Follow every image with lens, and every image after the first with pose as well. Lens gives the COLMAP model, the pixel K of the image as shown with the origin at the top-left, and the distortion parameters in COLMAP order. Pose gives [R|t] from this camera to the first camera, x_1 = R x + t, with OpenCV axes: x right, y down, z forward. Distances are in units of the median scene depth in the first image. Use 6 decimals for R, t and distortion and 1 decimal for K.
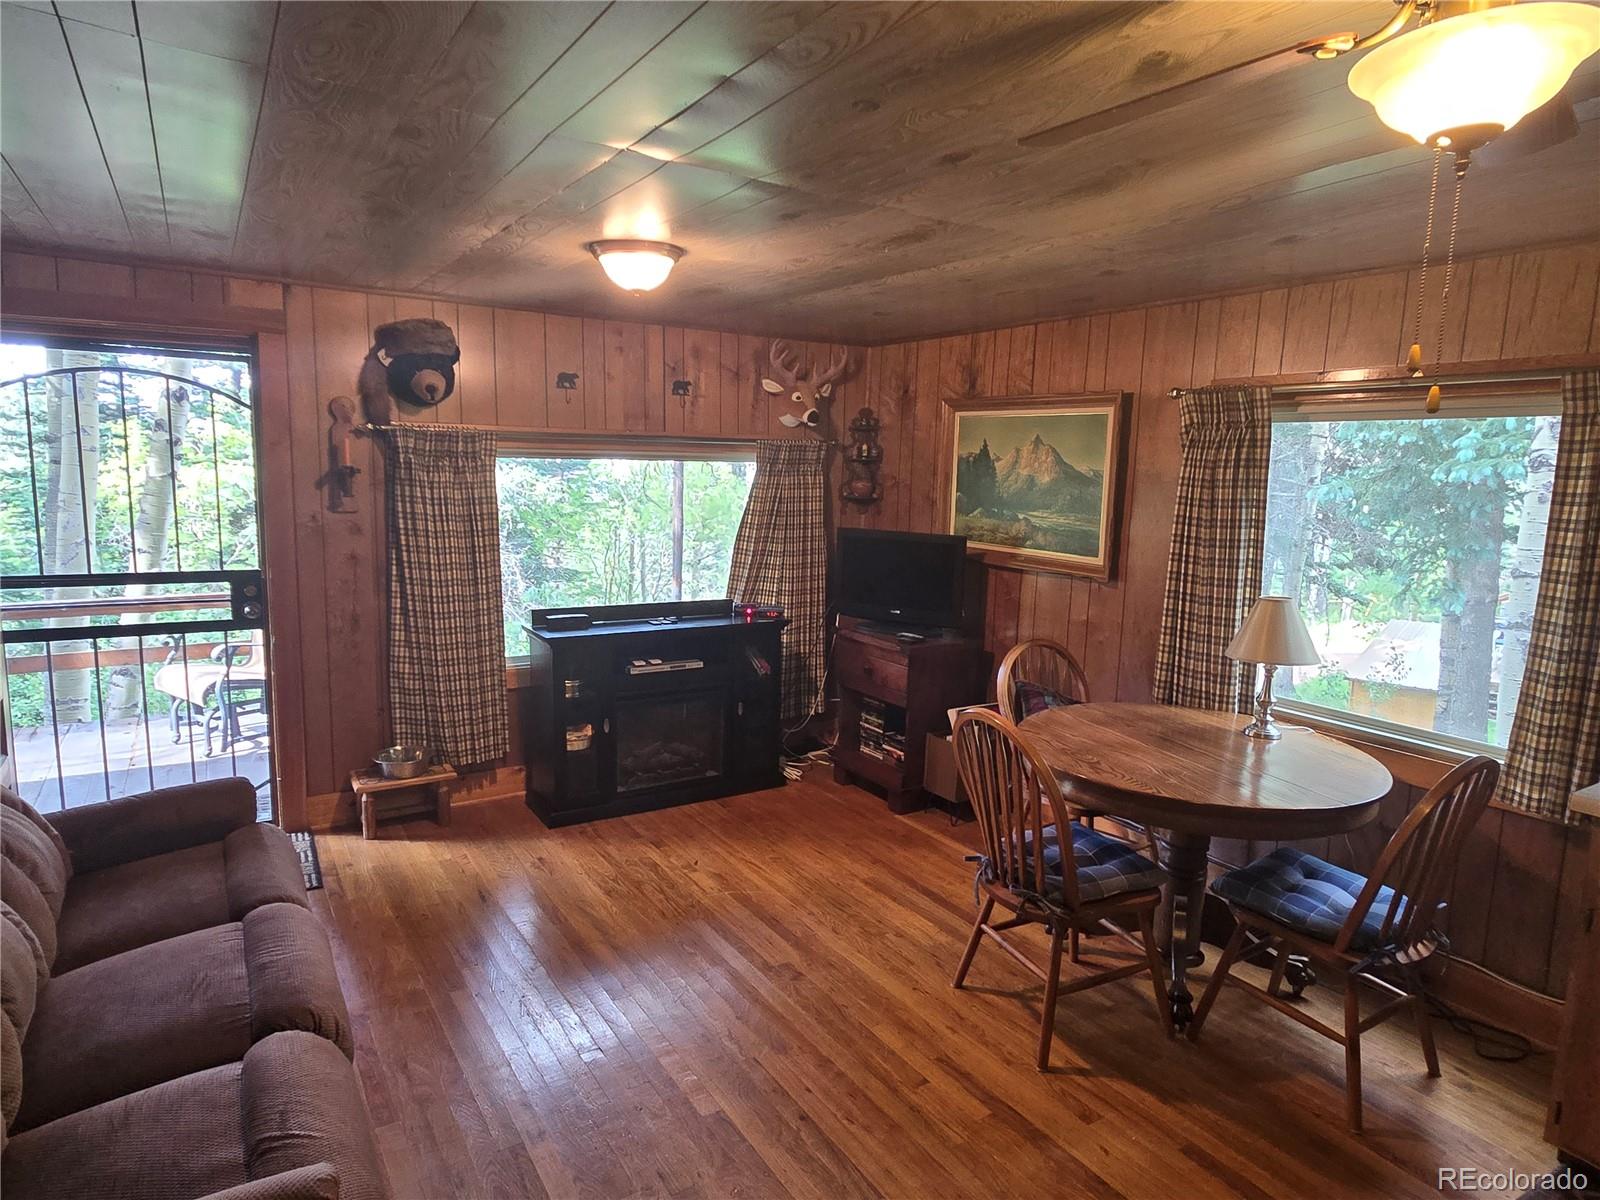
lens RADIAL K [[914.2, 0, 799.9], [0, 914.2, 596.1], [0, 0, 1]] dist [0.000469, -0.000127]
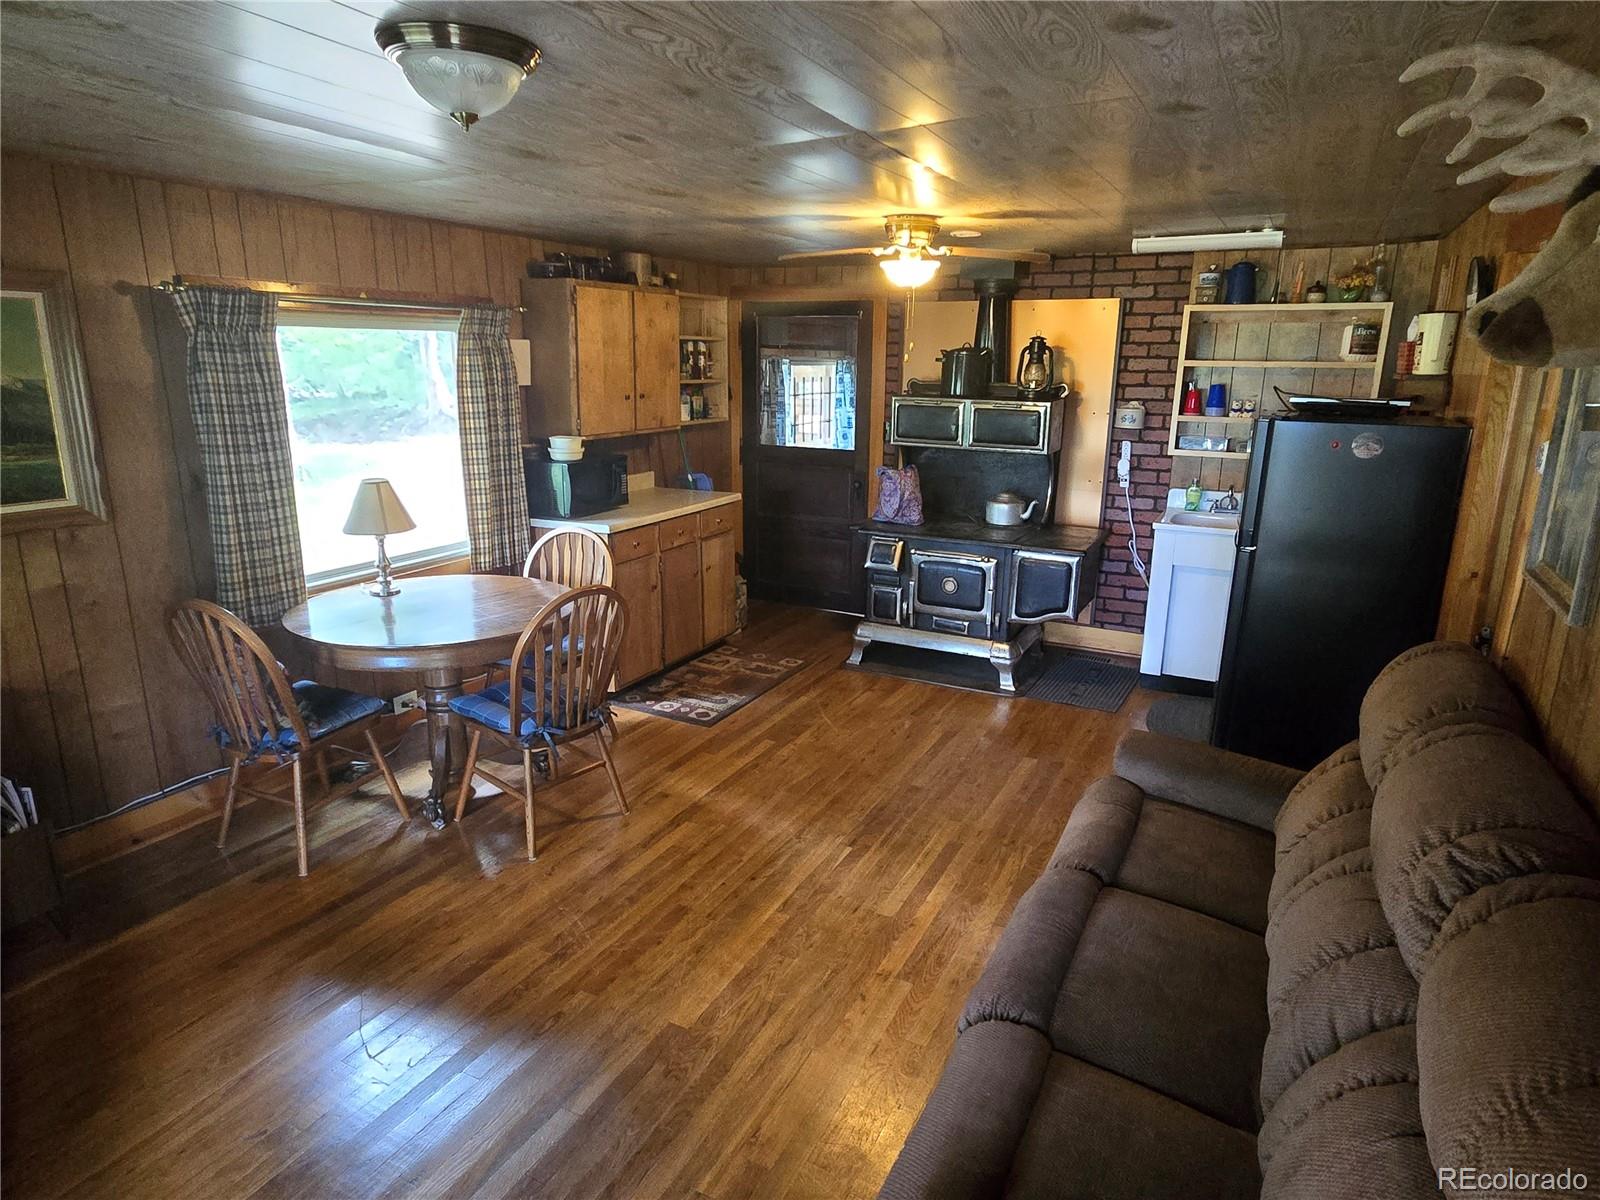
lens RADIAL K [[914.2, 0, 797.7], [0, 914.2, 594.6], [0, 0, 1]] dist [0.000469, -0.000127]
pose [[-0.482295, -0.250211, 0.839516, -0.913253], [0.100510, 0.936207, 0.336771, -0.237221], [-0.870224, 0.246803, -0.426379, 1.211407]]
